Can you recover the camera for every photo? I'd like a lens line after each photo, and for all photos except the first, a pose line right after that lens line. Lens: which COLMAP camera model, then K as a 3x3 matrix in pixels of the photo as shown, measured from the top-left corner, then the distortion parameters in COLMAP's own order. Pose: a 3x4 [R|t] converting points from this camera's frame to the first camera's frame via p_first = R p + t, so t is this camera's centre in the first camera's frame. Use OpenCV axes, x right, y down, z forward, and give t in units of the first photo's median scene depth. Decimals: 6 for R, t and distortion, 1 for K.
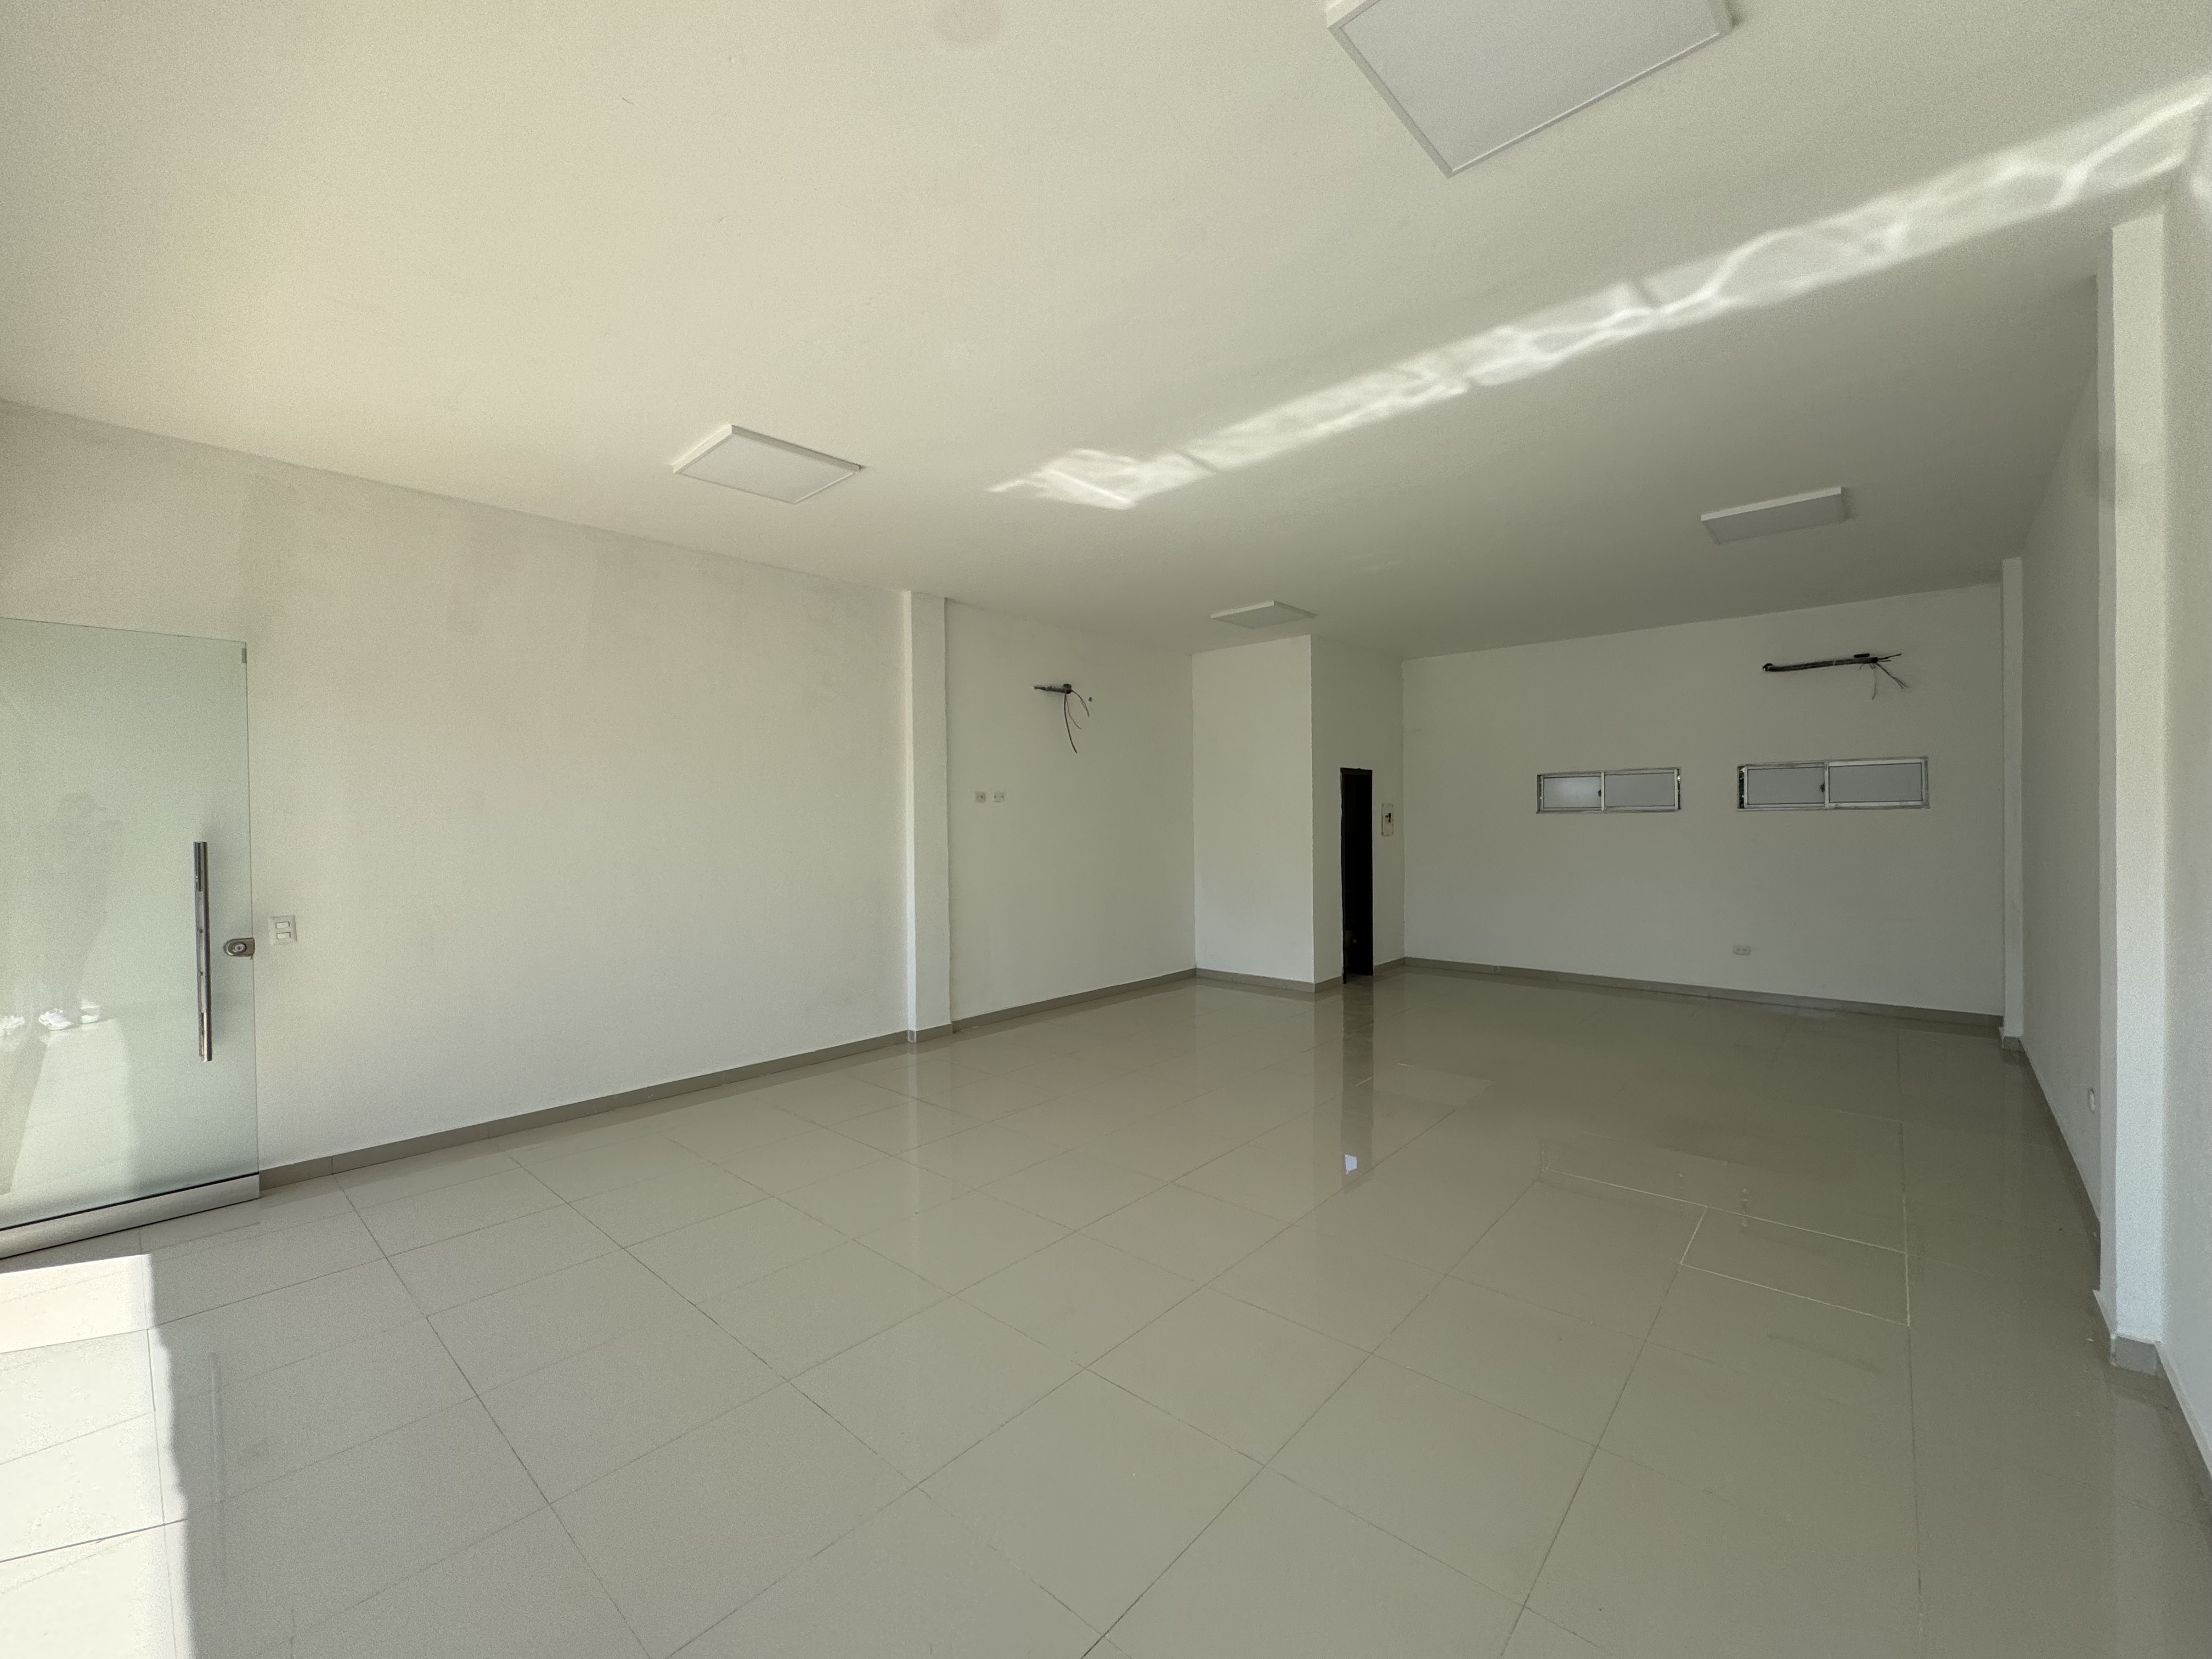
lens RADIAL K [[886.0, 0, 1106.0], [0, 886.0, 829.5], [0, 0, 1]] dist [0.000793, 0.000293]
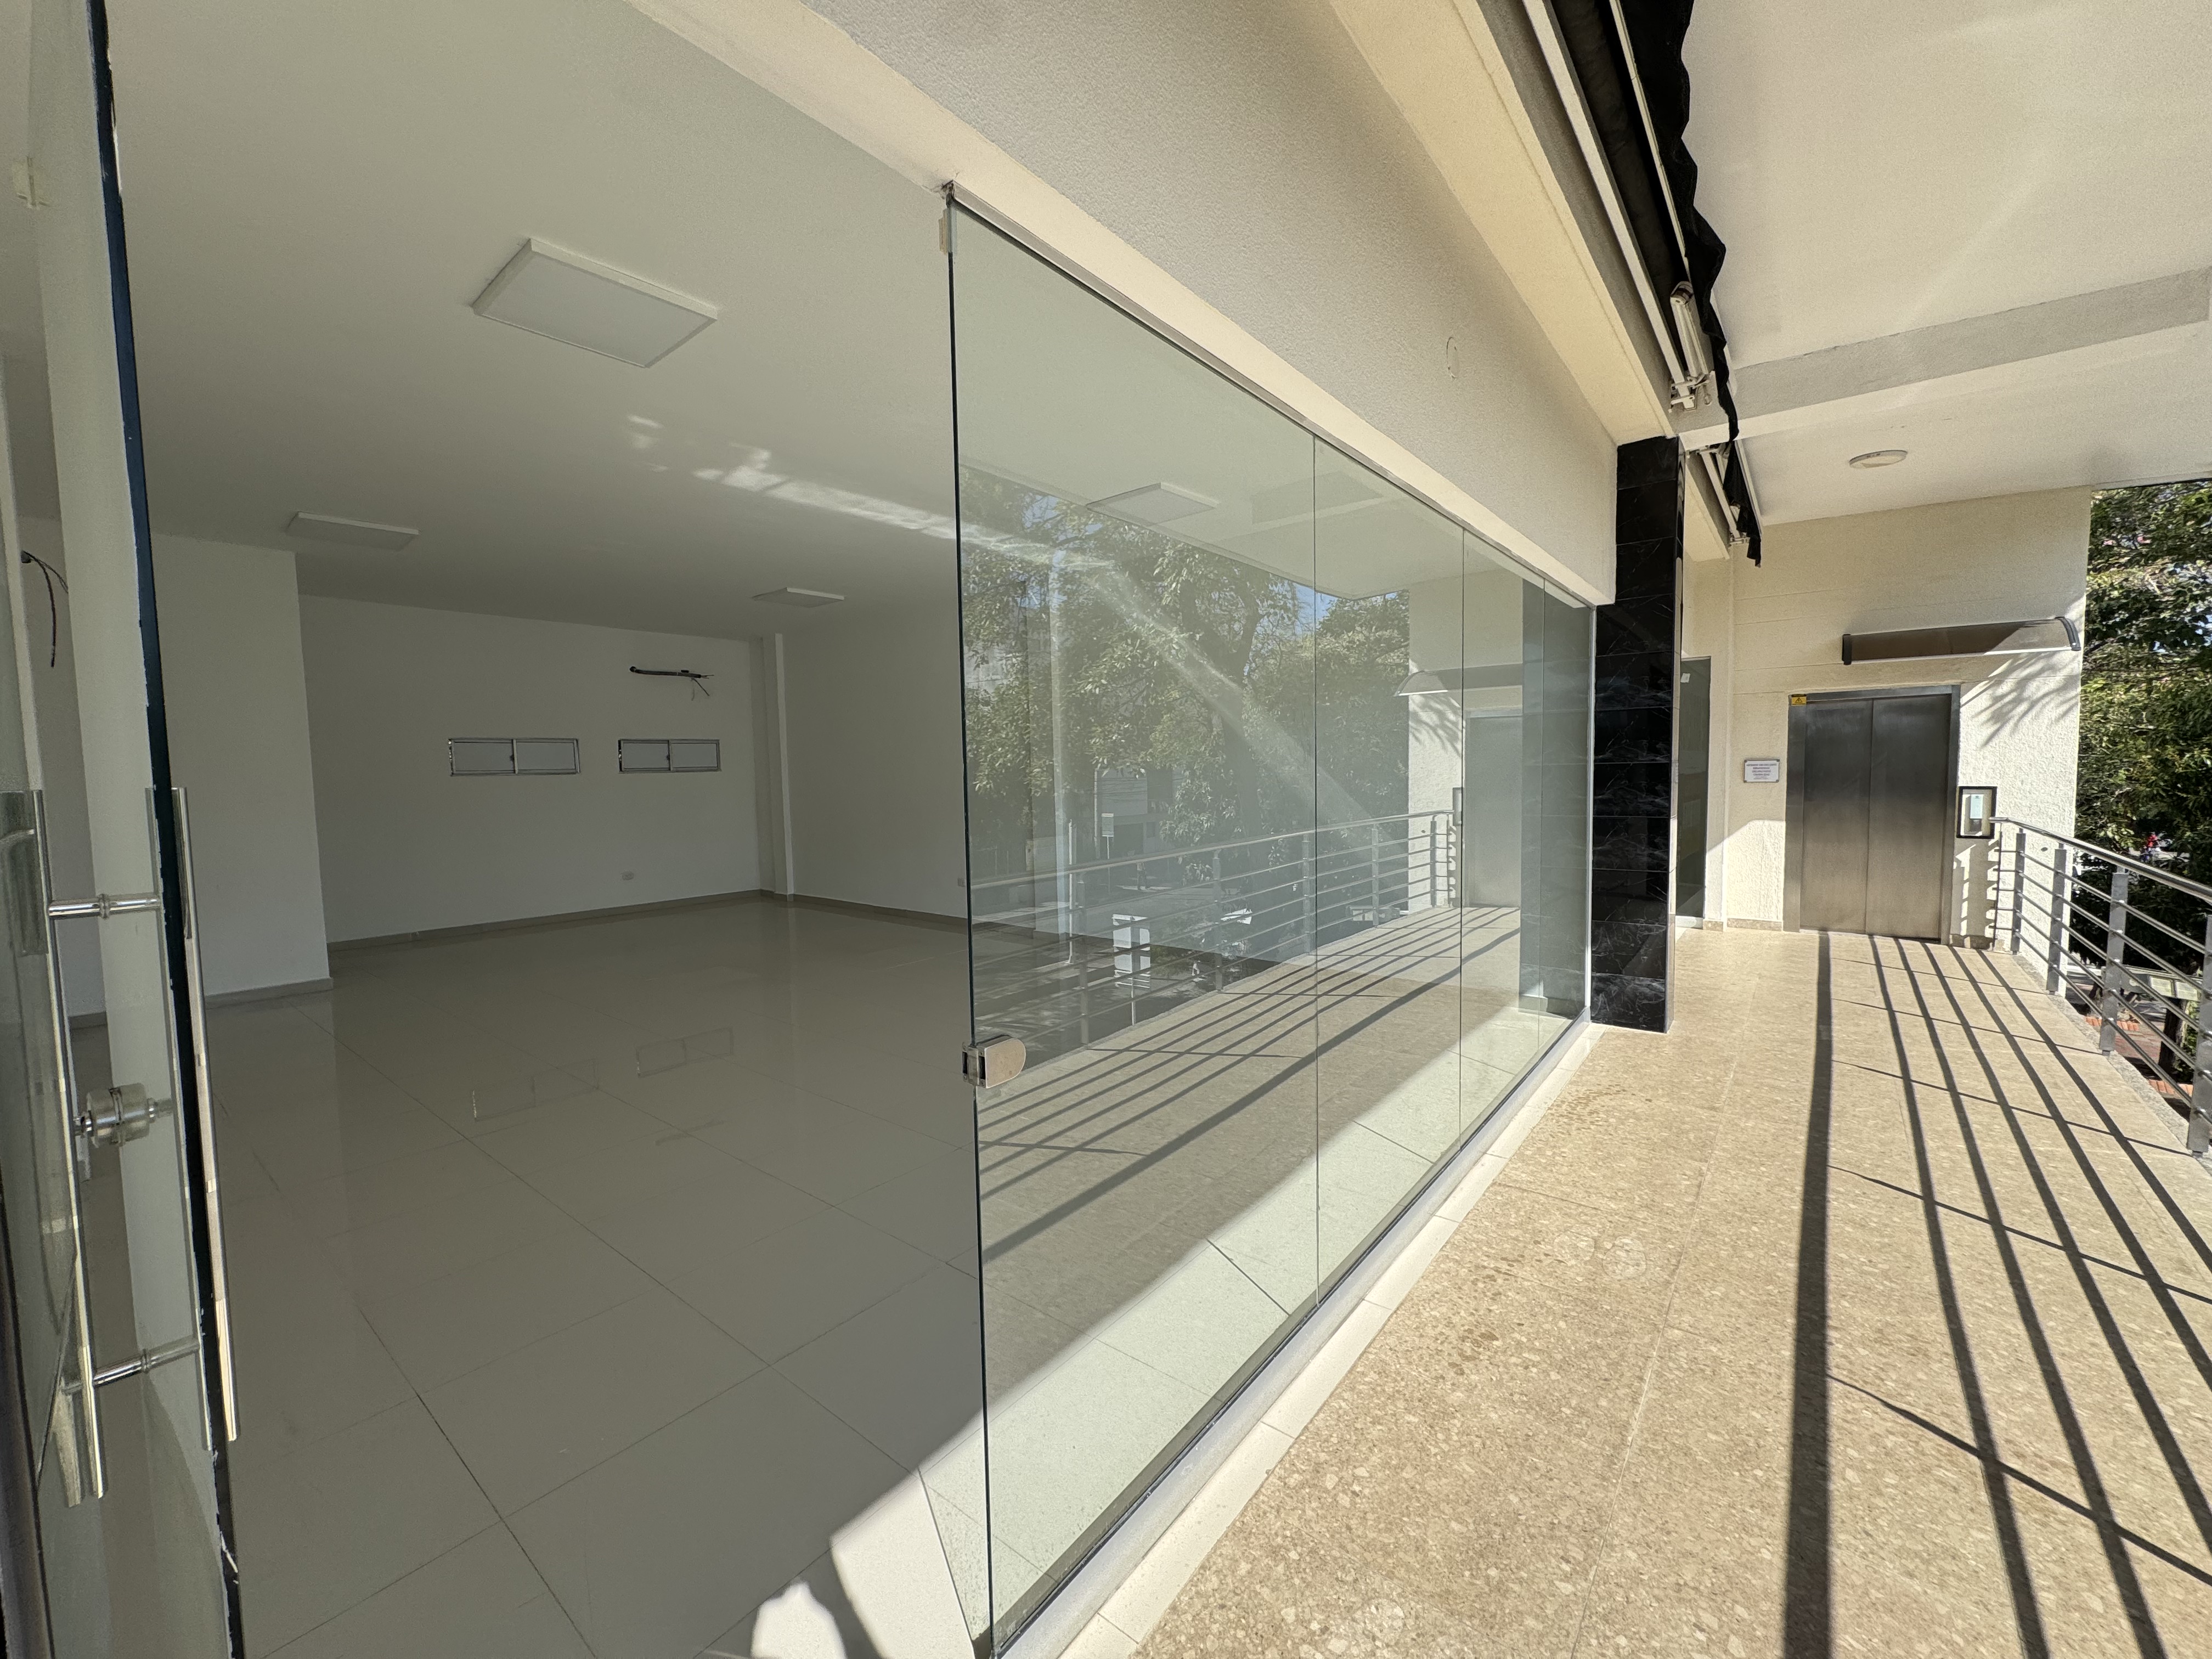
lens RADIAL K [[877.2, 0, 1093.8], [0, 877.2, 823.3], [0, 0, 1]] dist [0.000331, -0.000261]
pose [[-0.038310, -0.054562, 0.997775, -1.185458], [0.035628, 0.997799, 0.055931, 0.010091], [-0.998631, 0.037692, -0.036281, 0.610136]]
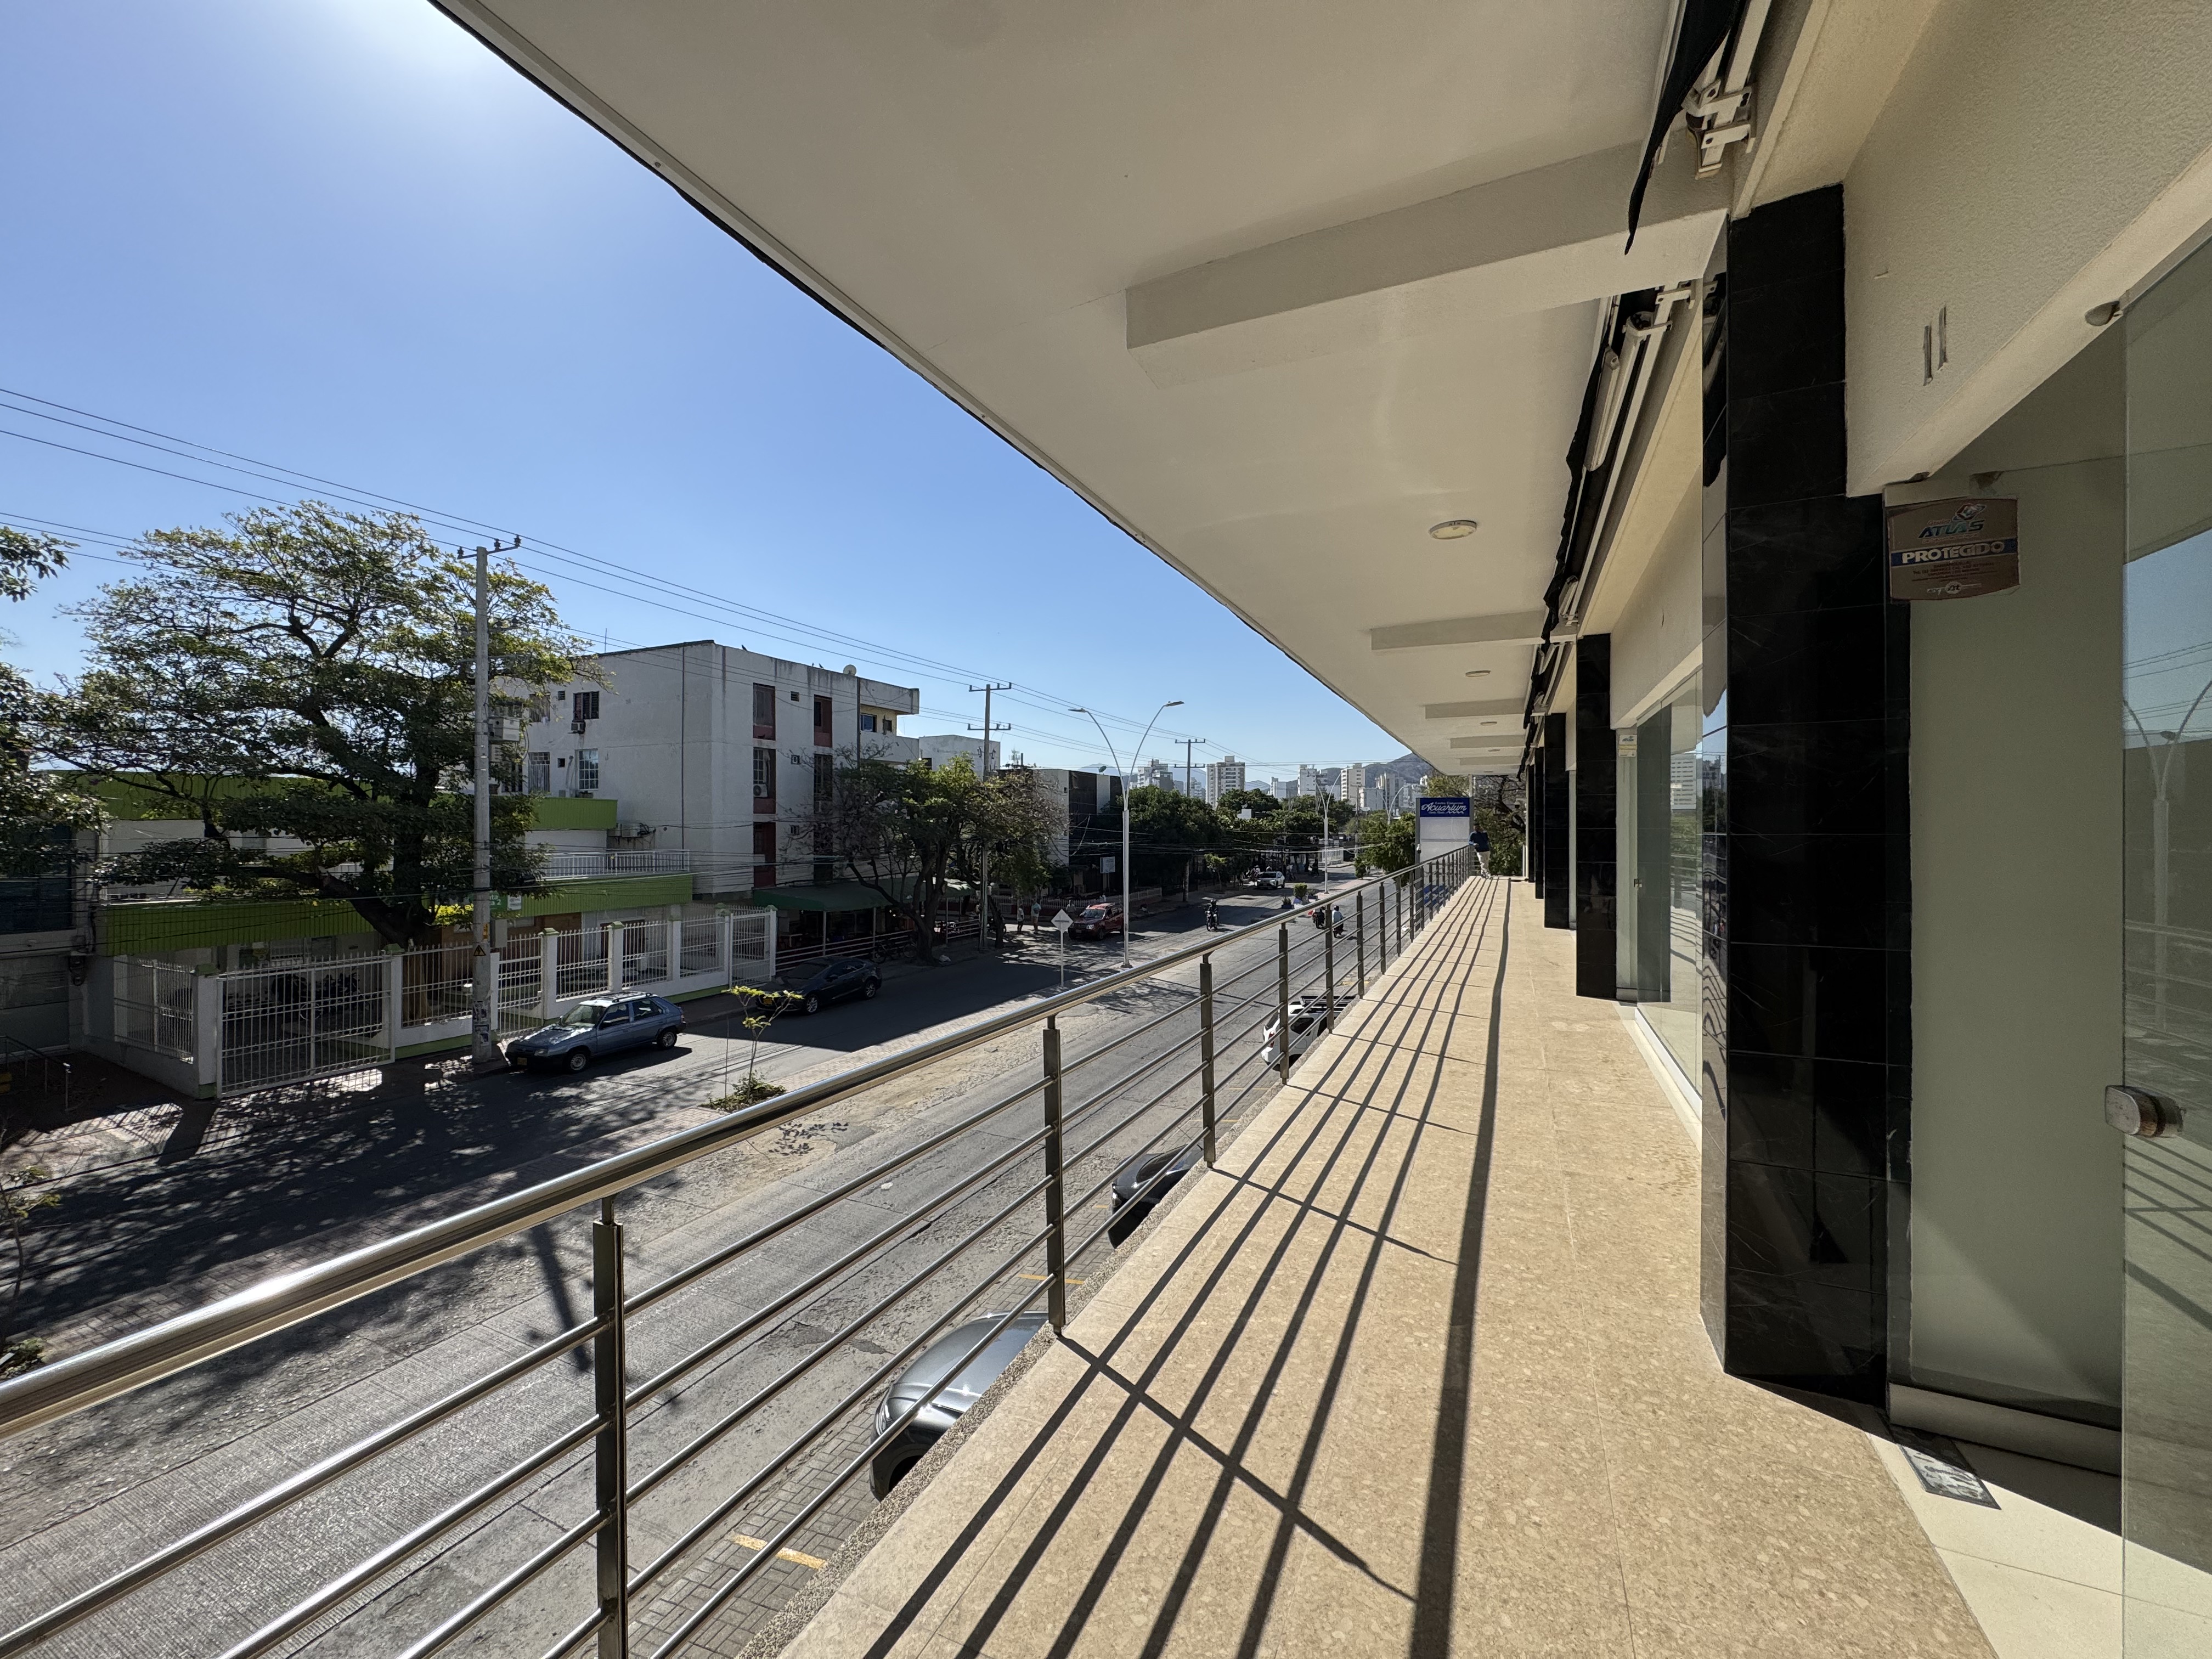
lens RADIAL K [[877.2, 0, 1093.8], [0, 877.2, 823.3], [0, 0, 1]] dist [0.000331, -0.000261]
pose [[0.283748, 0.005625, -0.958882, 0.512691], [-0.024487, 0.999699, -0.001381, 0.029386], [0.958586, 0.023872, 0.283801, -0.882675]]
